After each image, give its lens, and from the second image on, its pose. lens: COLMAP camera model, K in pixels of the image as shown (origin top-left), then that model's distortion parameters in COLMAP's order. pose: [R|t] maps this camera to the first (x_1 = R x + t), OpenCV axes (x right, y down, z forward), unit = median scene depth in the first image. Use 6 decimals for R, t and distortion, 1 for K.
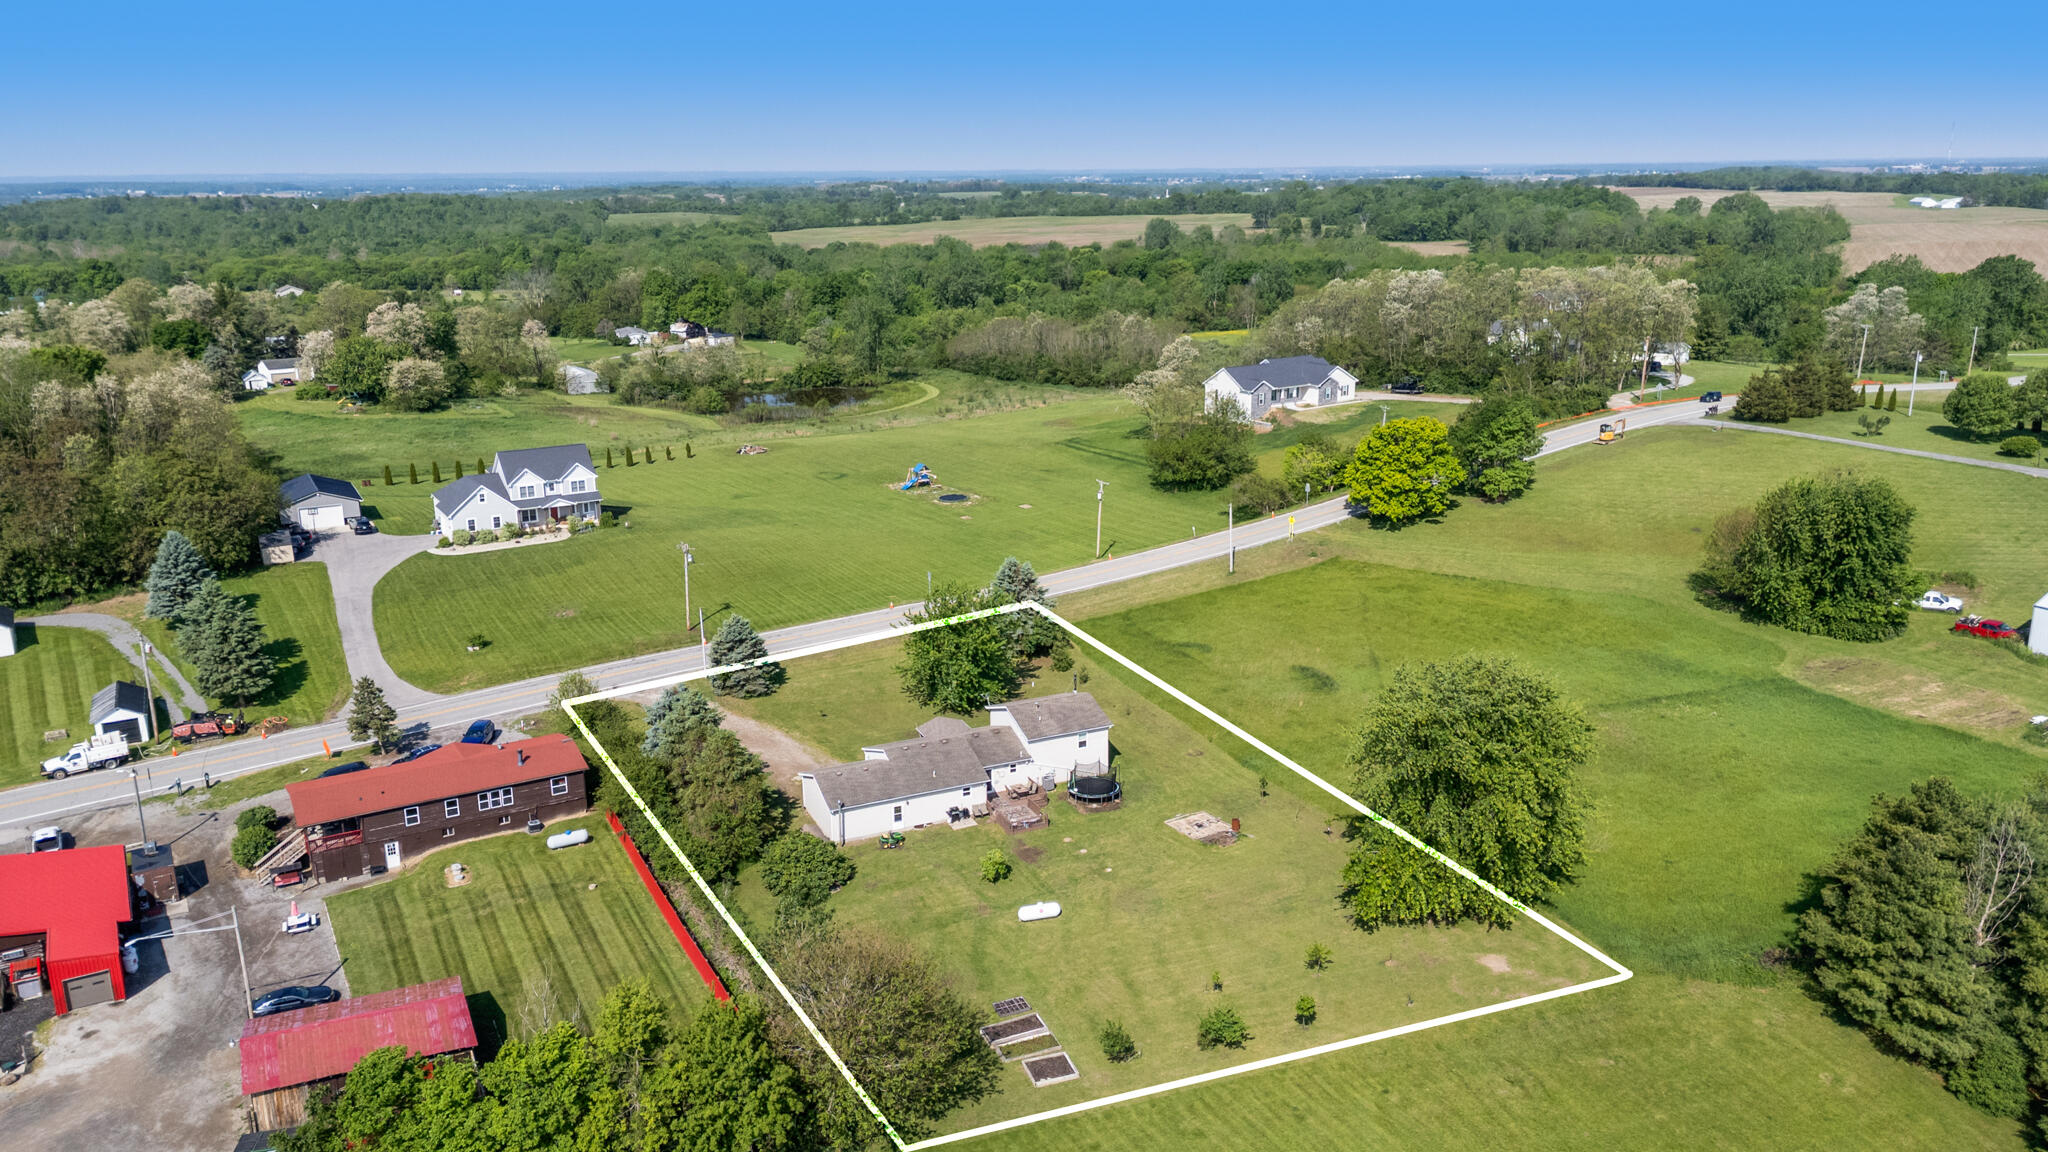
lens RADIAL K [[1665.7, 0, 1024.0], [0, 1665.7, 576.0], [0, 0, 1]] dist [0.116218, -0.154382]
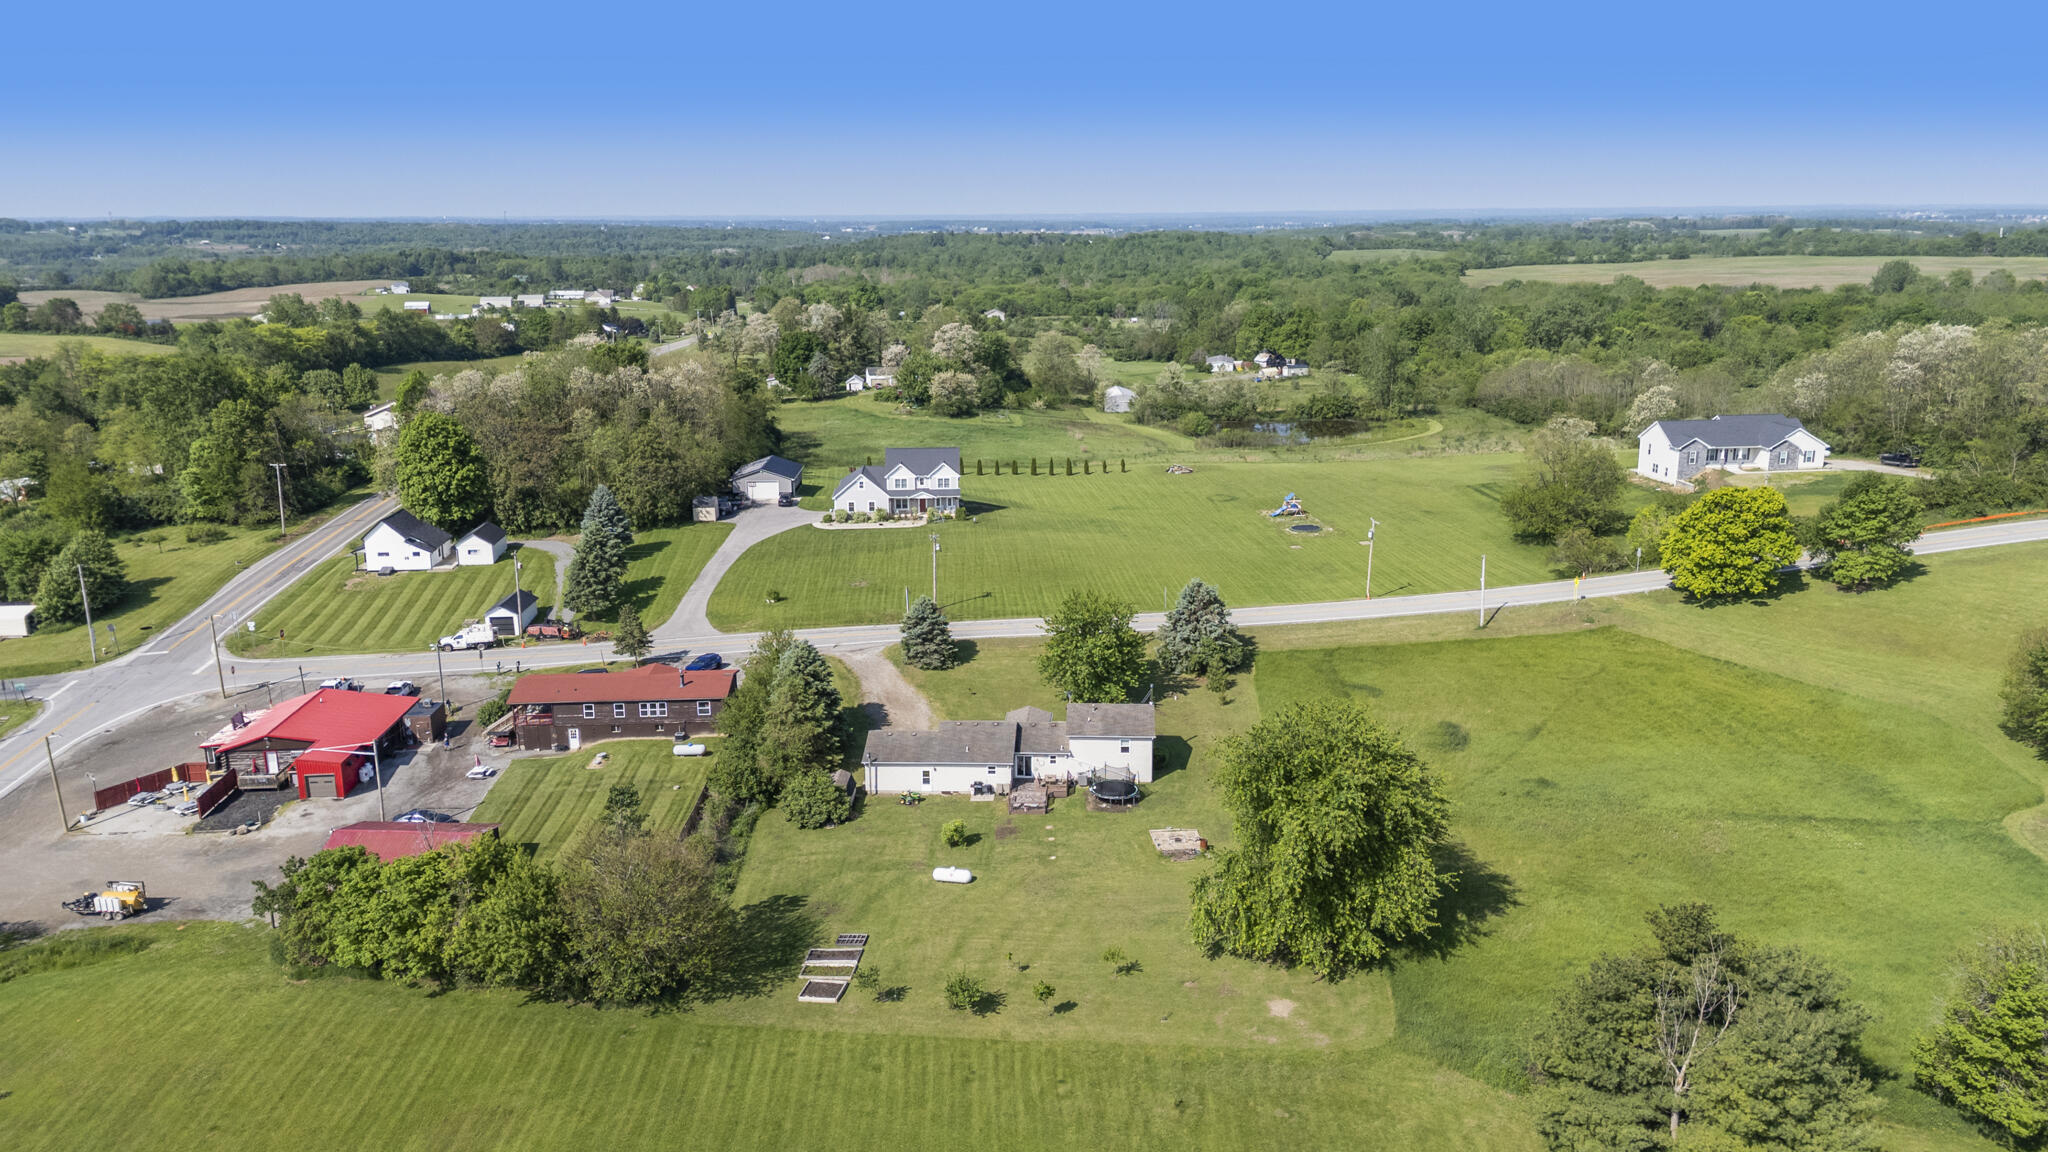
lens RADIAL K [[1665.7, 0, 1024.0], [0, 1665.7, 576.0], [0, 0, 1]] dist [0.116218, -0.154382]
pose [[0.867916, 0.112497, -0.483803, 0.343116], [-0.122432, 0.992414, 0.011126, -0.009155], [0.481385, 0.049577, 0.875106, 0.024465]]
